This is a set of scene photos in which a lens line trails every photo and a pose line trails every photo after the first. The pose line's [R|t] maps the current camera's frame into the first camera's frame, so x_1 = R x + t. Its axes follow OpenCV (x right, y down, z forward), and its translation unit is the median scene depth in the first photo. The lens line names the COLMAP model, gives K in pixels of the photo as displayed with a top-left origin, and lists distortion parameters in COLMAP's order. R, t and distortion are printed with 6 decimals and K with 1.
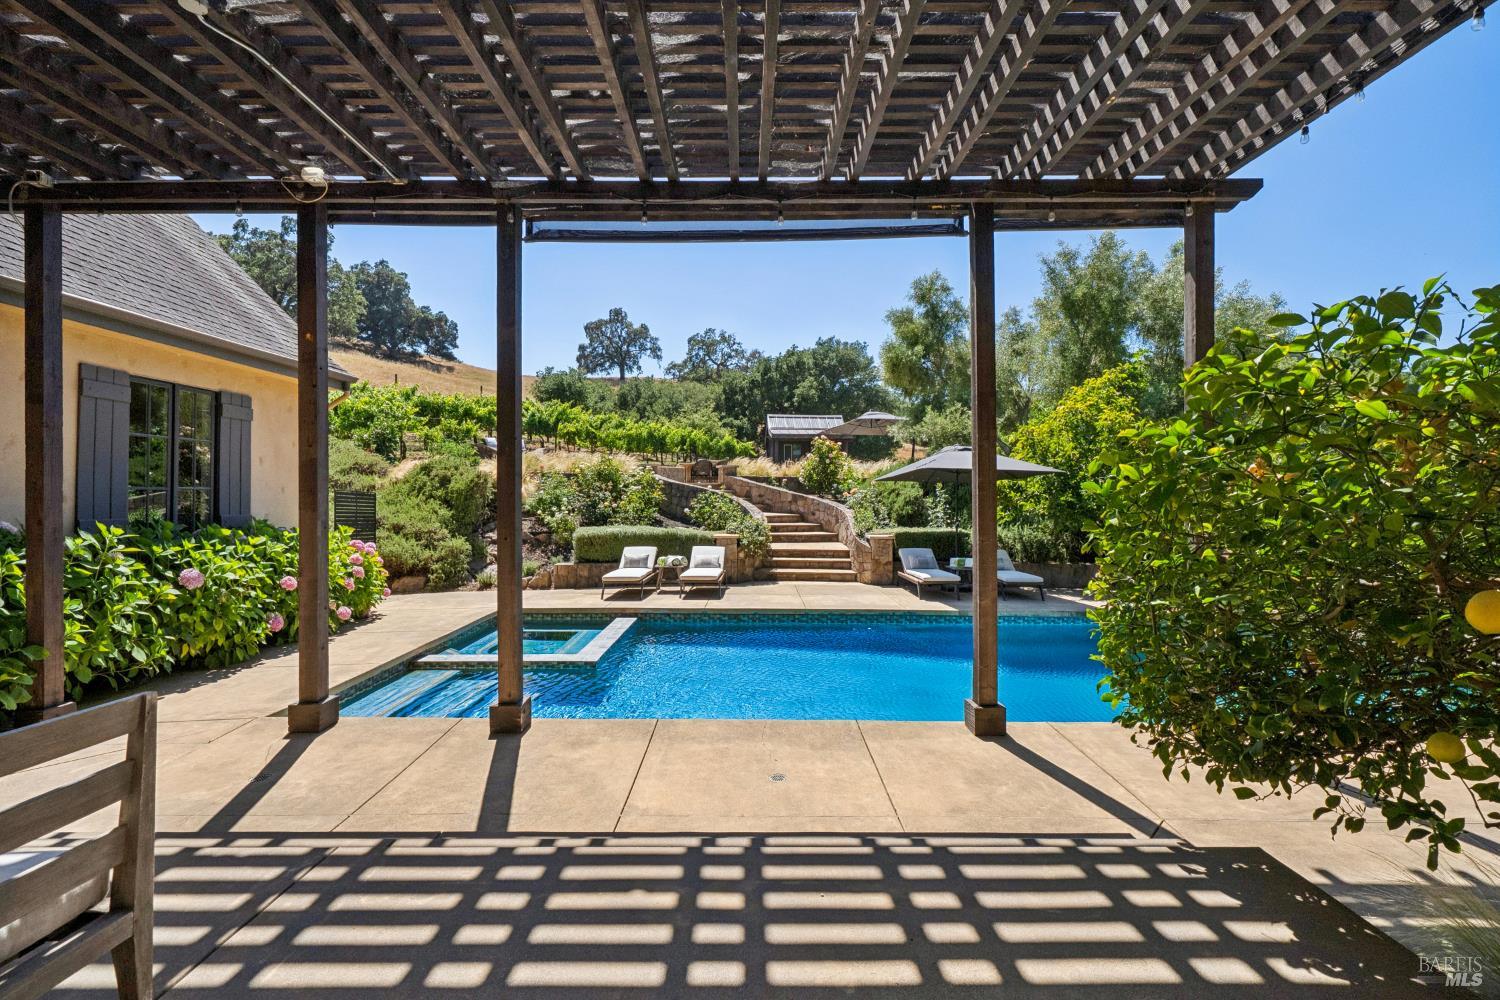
lens RADIAL K [[684.5, 0, 755.8], [0, 684.5, 493.7], [0, 0, 1]] dist [-0.003133, -0.000312]
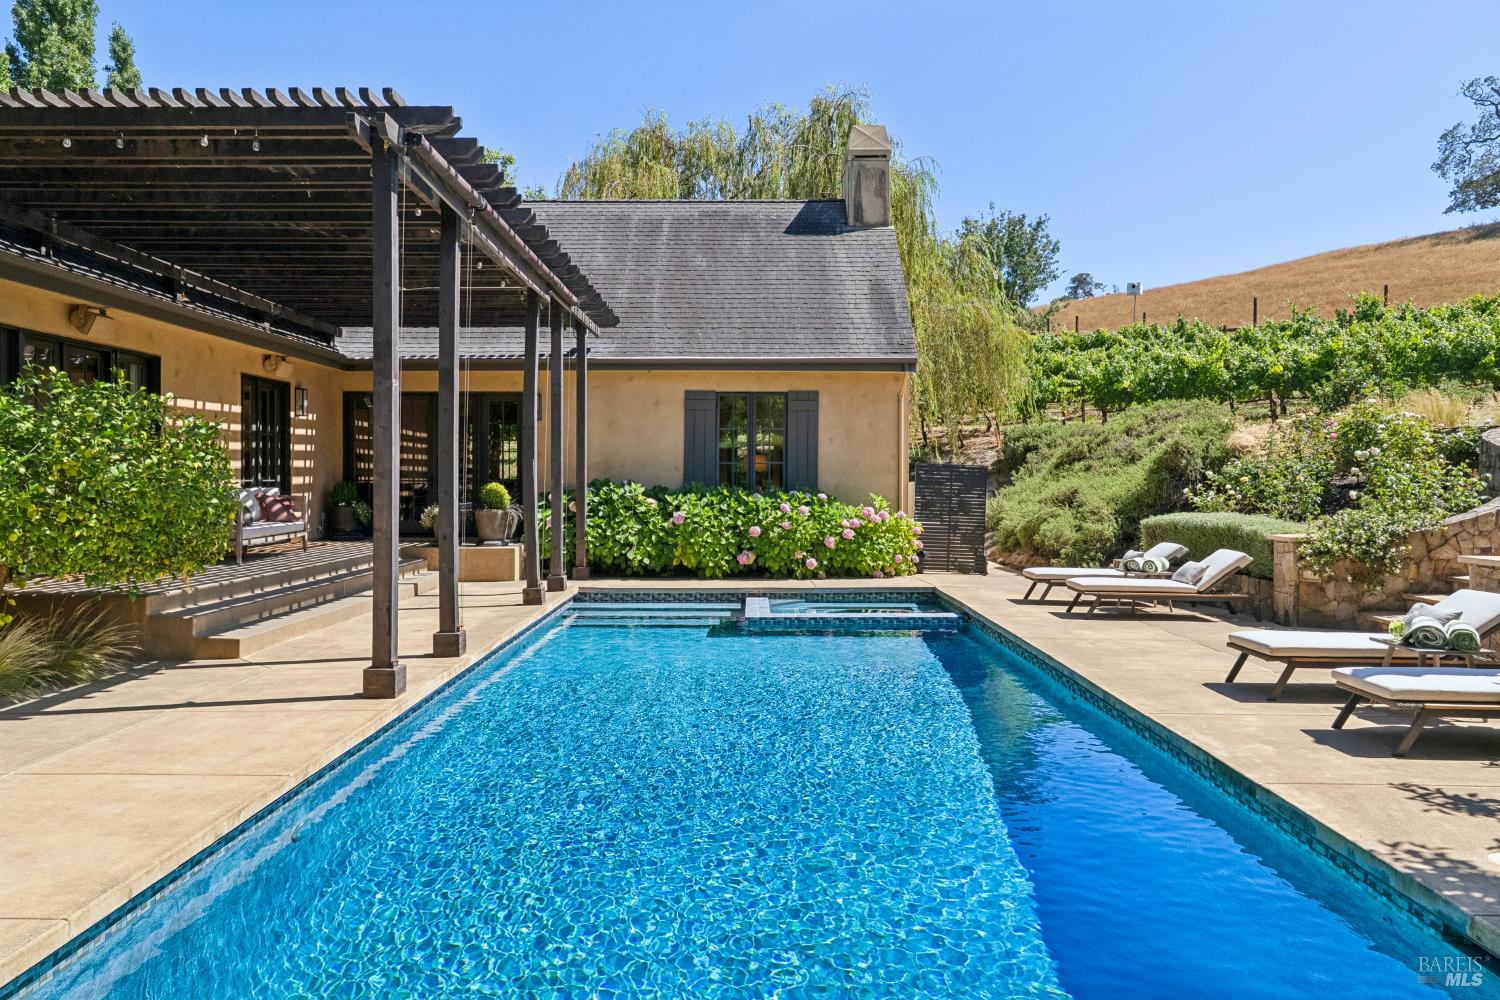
lens RADIAL K [[1019.6, 0, 750.1], [0, 1019.6, 492.6], [0, 0, 1]] dist [-0.005047, 0.002160]
pose [[0.007155, 0.013745, -0.999880, 0.086678], [0.000987, 0.999905, 0.013752, 0.001585], [0.999974, -0.001086, 0.007141, 0.062747]]
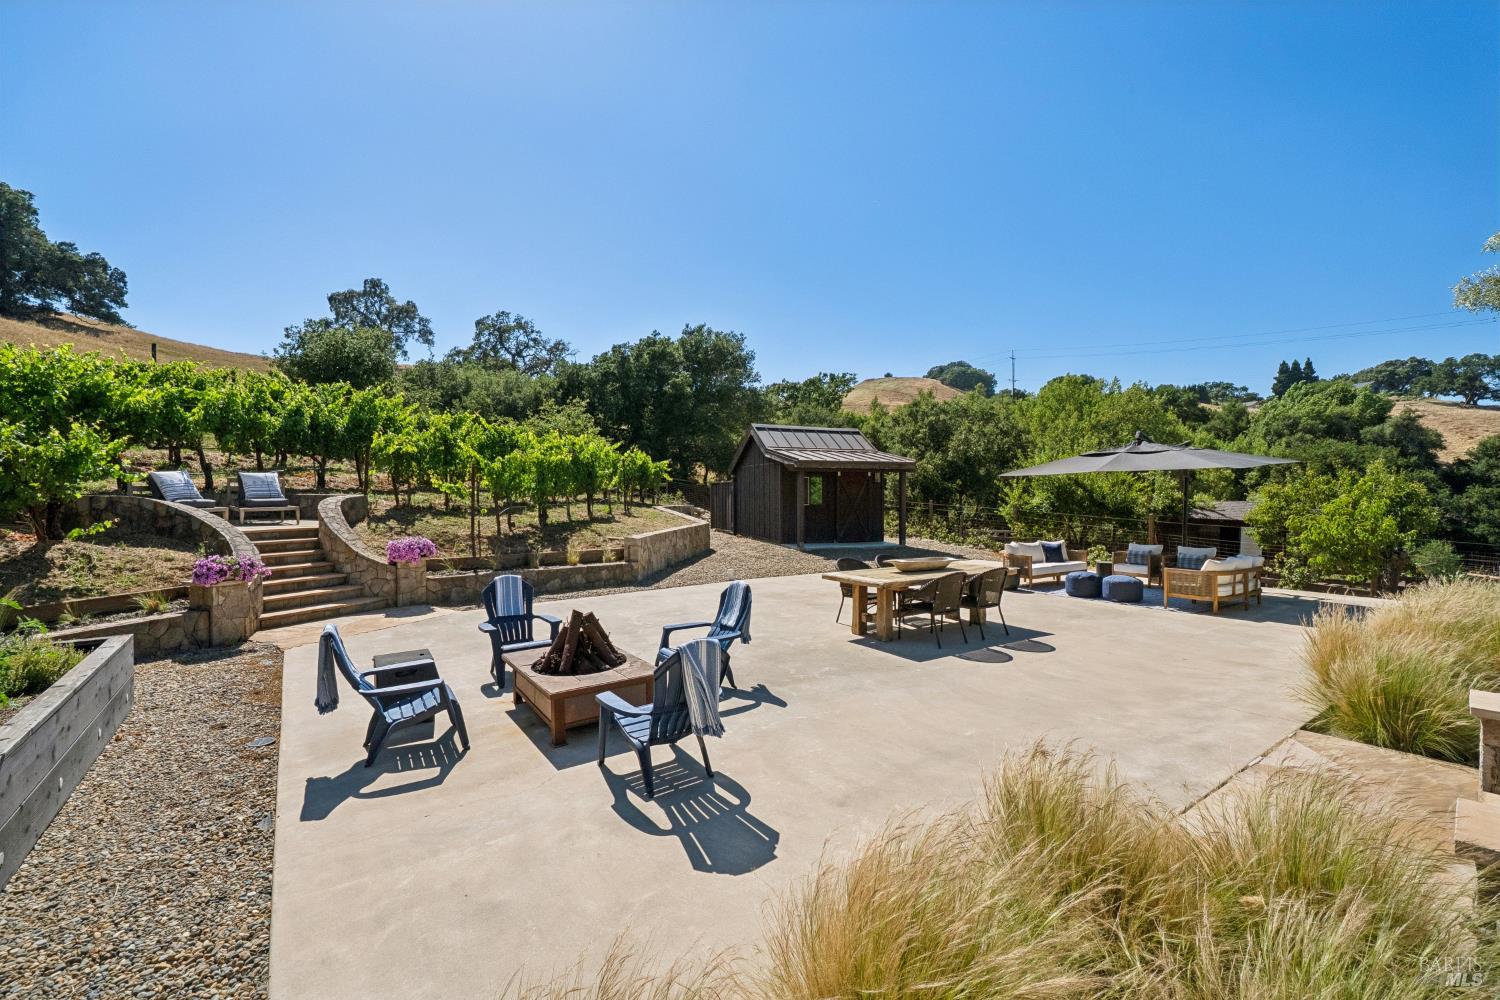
lens RADIAL K [[642.3, 0, 753.4], [0, 642.3, 485.4], [0, 0, 1]] dist [-0.000895, 0.000435]
pose [[0.937519, -0.003061, 0.347922, -0.053515], [0.005688, 0.999963, -0.006527, -0.017327], [-0.347889, 0.008098, 0.937501, 0.141355]]
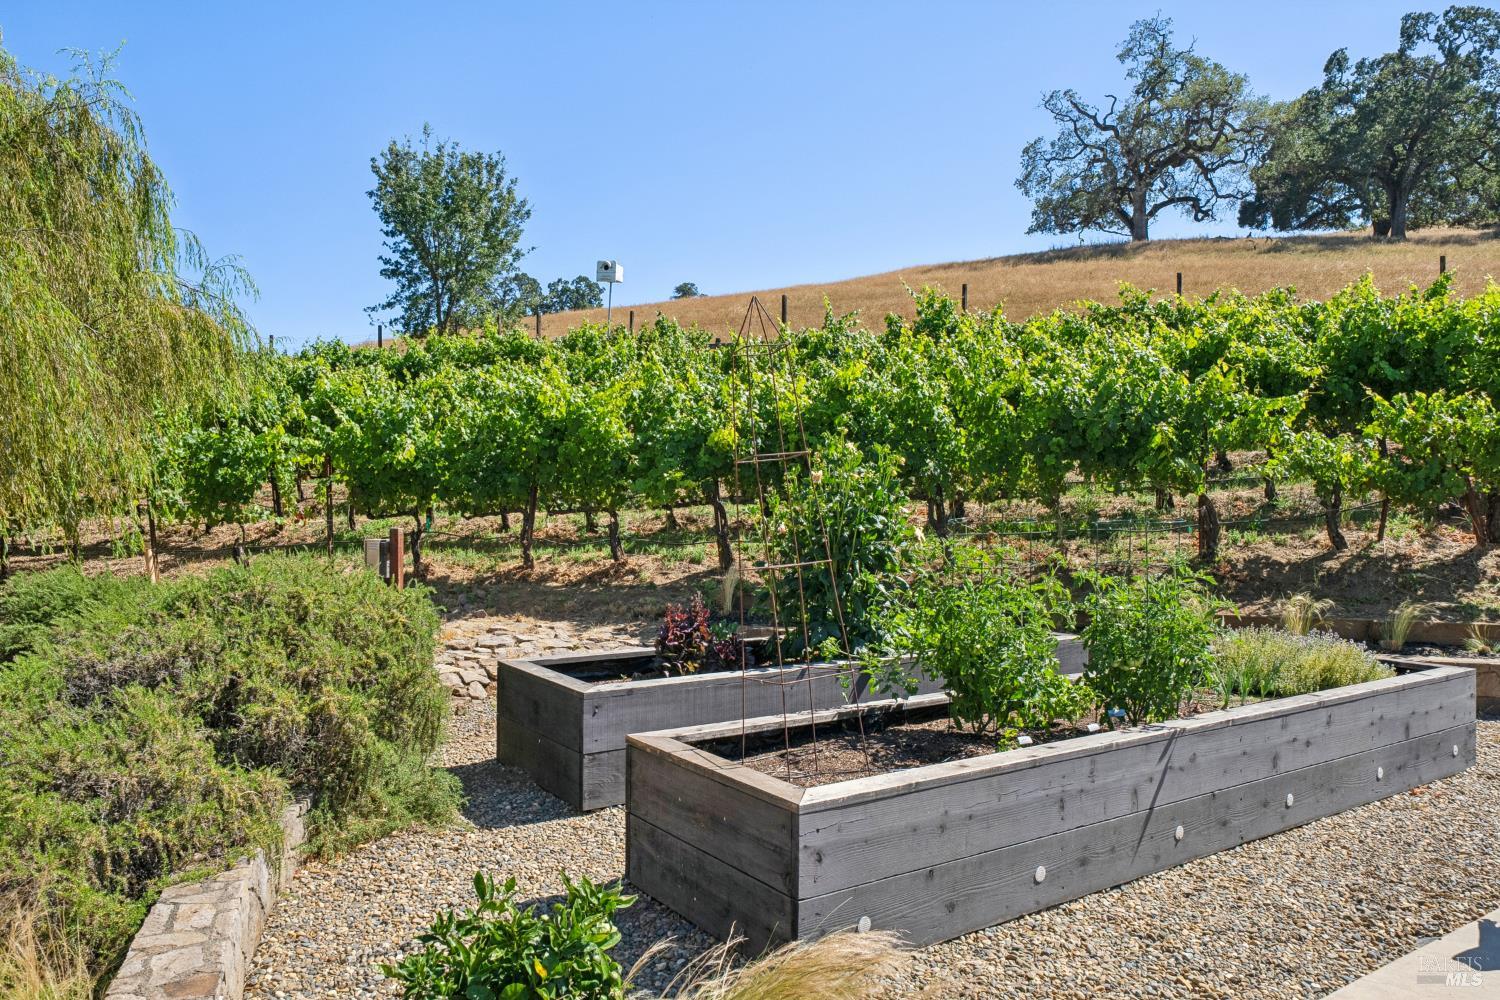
lens RADIAL K [[1068.3, 0, 705.3], [0, 1068.3, 498.4], [0, 0, 1]] dist [-0.003897, 0.000228]
pose [[0.313786, 0.006588, -0.949471, -0.039294], [-0.004504, 0.999975, 0.005450, -0.016238], [0.949483, 0.002567, 0.313808, 0.144529]]
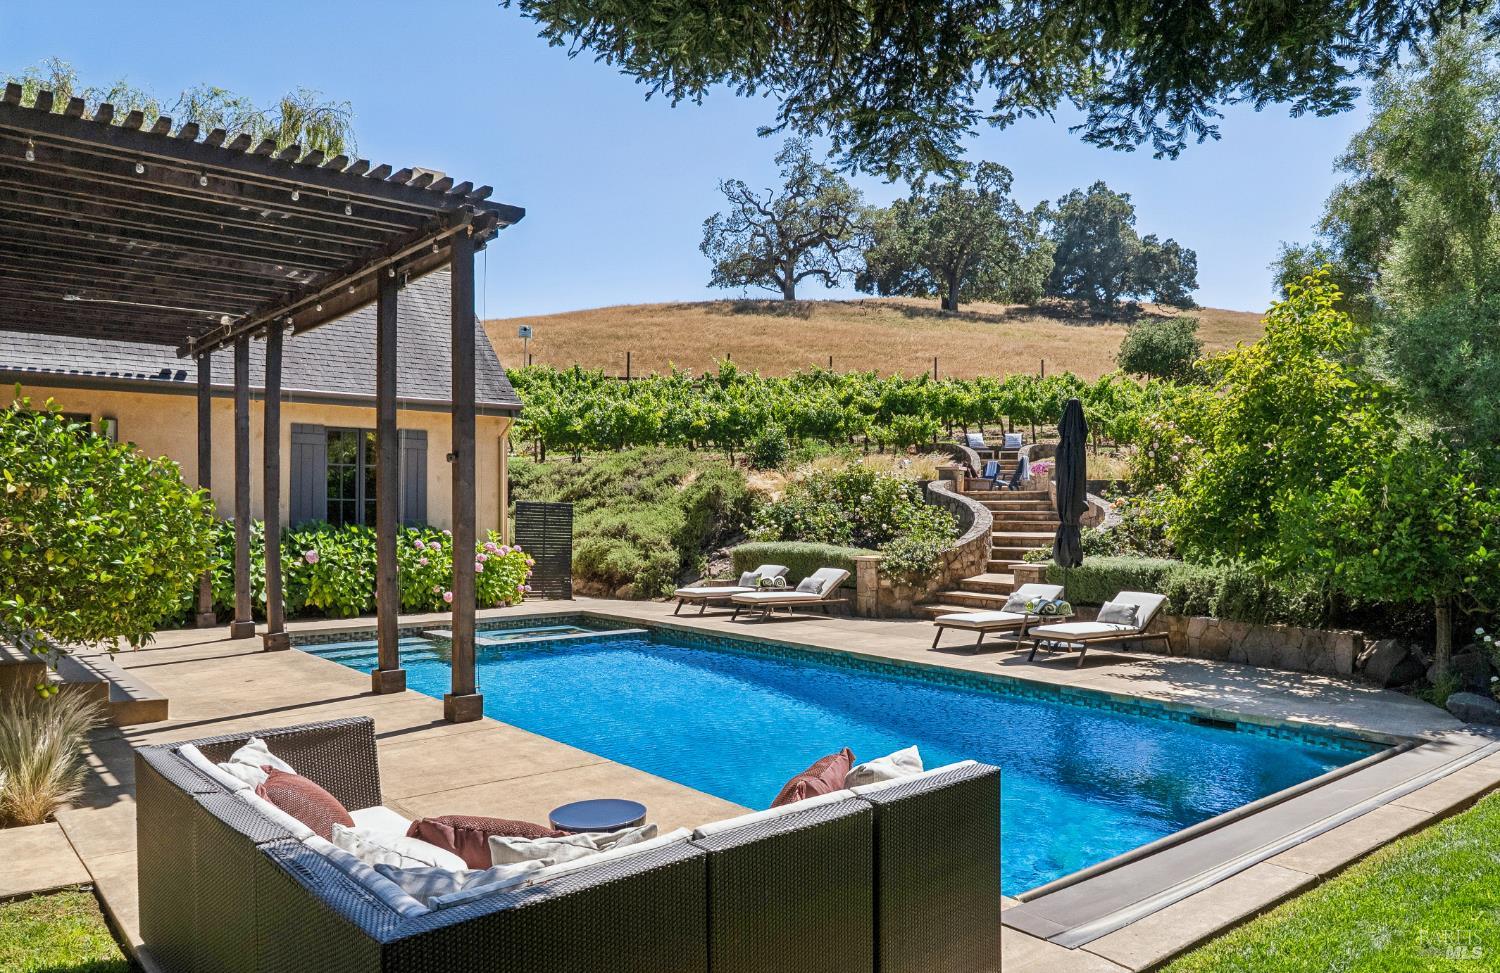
lens RADIAL K [[1072.9, 0, 778.3], [0, 1072.9, 524.7], [0, 0, 1]] dist [-0.005525, -0.000520]
pose [[0.652868, 0.014090, -0.757340, 0.093781], [-0.002853, 0.999866, 0.016142, 0.000351], [0.757466, -0.008378, 0.652821, 0.011457]]
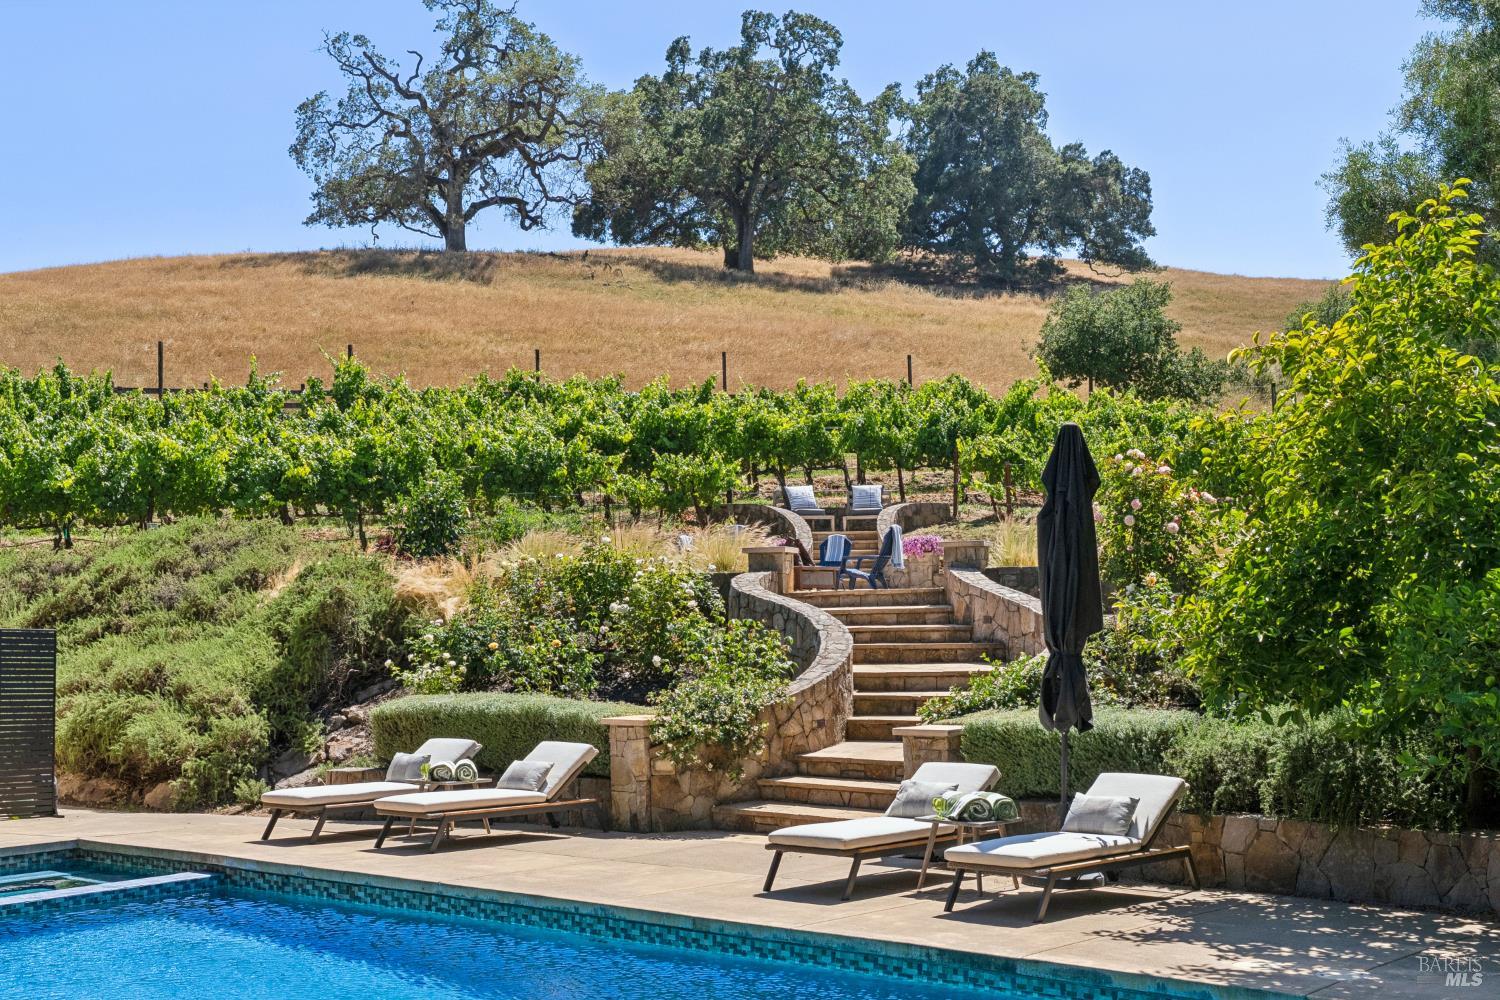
lens RADIAL K [[1900.2, 0, 715.1], [0, 1900.2, 572.5], [0, 0, 1]] dist [0.024074, 0.025728]
pose [[0.754643, -0.028596, -0.655512, 0.087645], [0.018337, 0.999579, -0.022494, -0.000345], [0.655879, 0.004955, 0.754850, 0.014868]]
